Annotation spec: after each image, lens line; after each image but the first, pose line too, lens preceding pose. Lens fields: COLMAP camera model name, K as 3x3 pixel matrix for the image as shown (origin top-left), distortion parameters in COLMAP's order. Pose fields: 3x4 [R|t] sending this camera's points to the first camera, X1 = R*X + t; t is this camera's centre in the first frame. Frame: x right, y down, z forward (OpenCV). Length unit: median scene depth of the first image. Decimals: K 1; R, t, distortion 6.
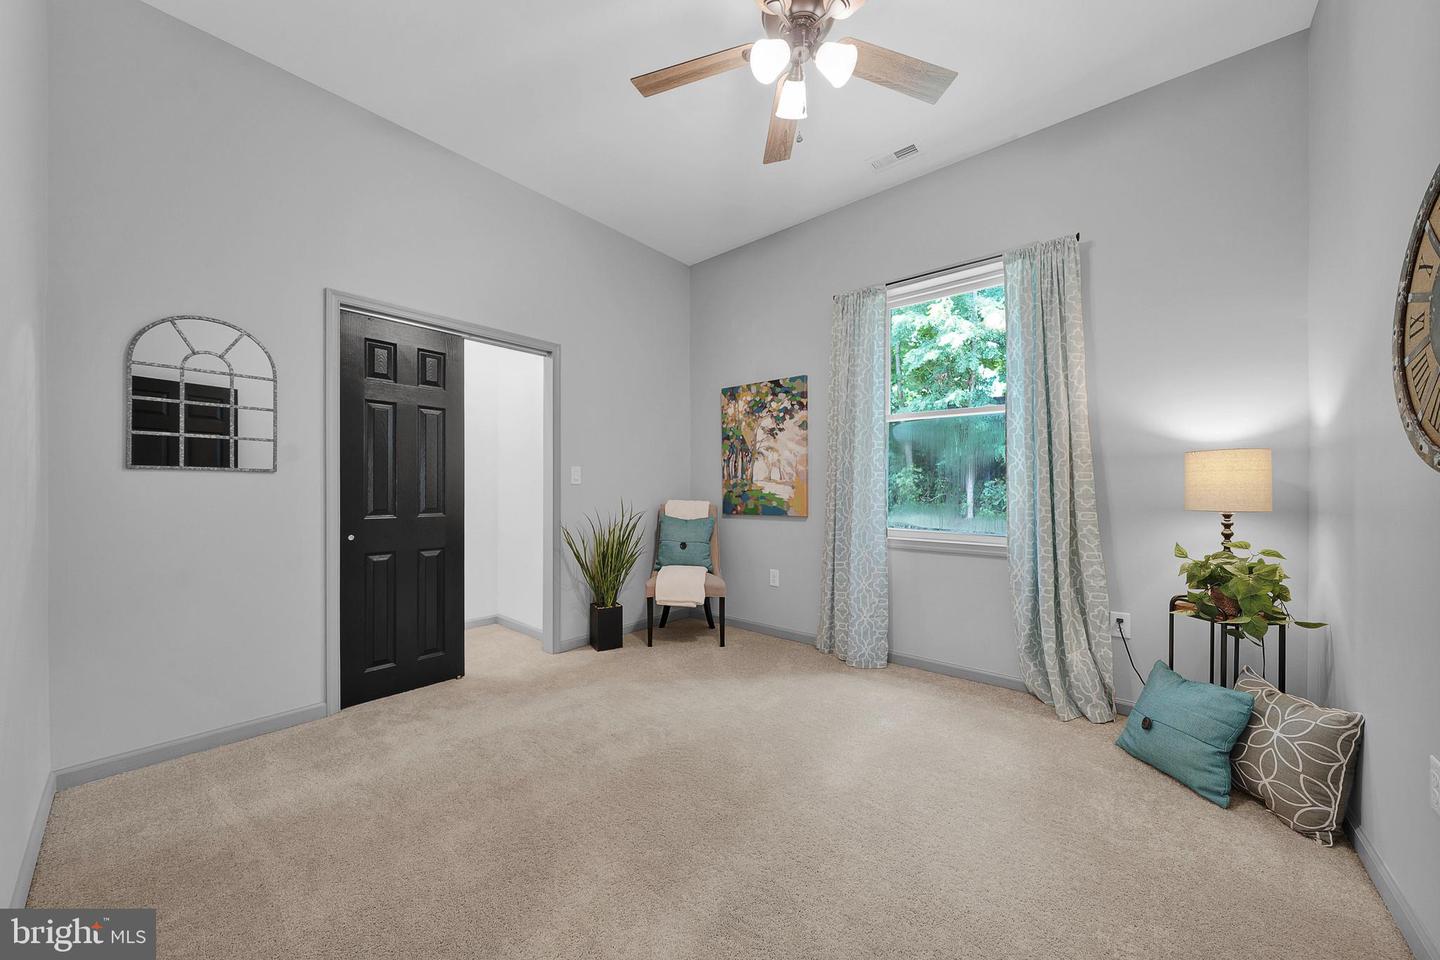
lens RADIAL K [[480.7, 0, 721.5], [0, 480.7, 484.2], [0, 0, 1]] dist [0.000296, 0.000009]
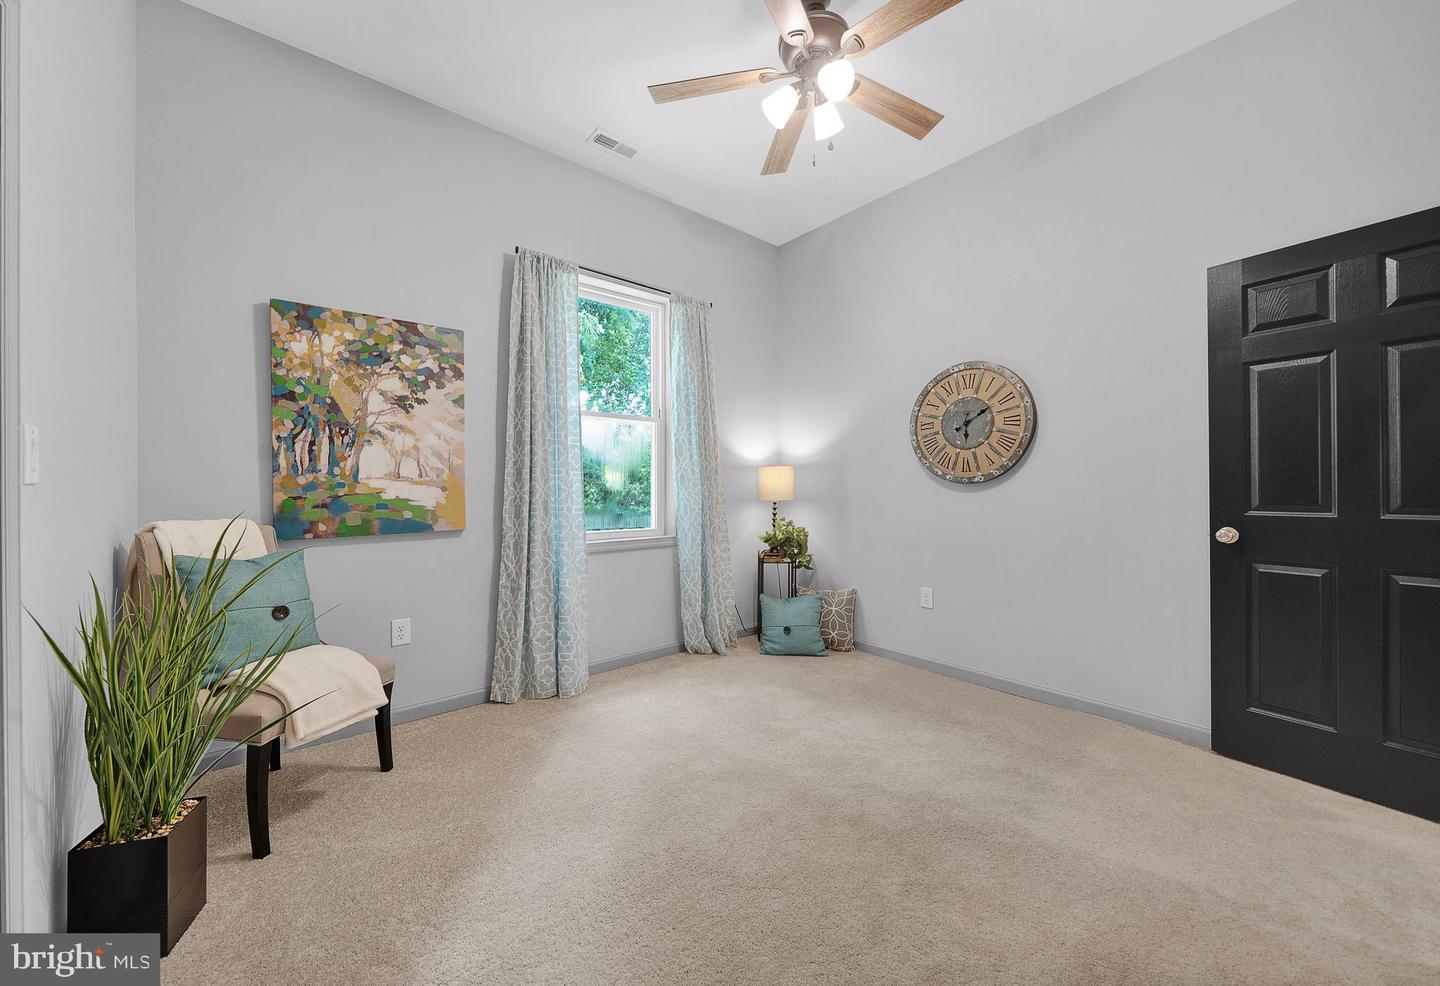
lens RADIAL K [[505.0, 0, 719.0], [0, 505.0, 484.0], [0, 0, 1]] dist [-0.002098, -0.000032]
pose [[0.220188, 0.001754, 0.975456, -0.452766], [-0.002885, 0.999995, -0.001147, -0.000924], [-0.975453, -0.002562, 0.220192, 0.446931]]
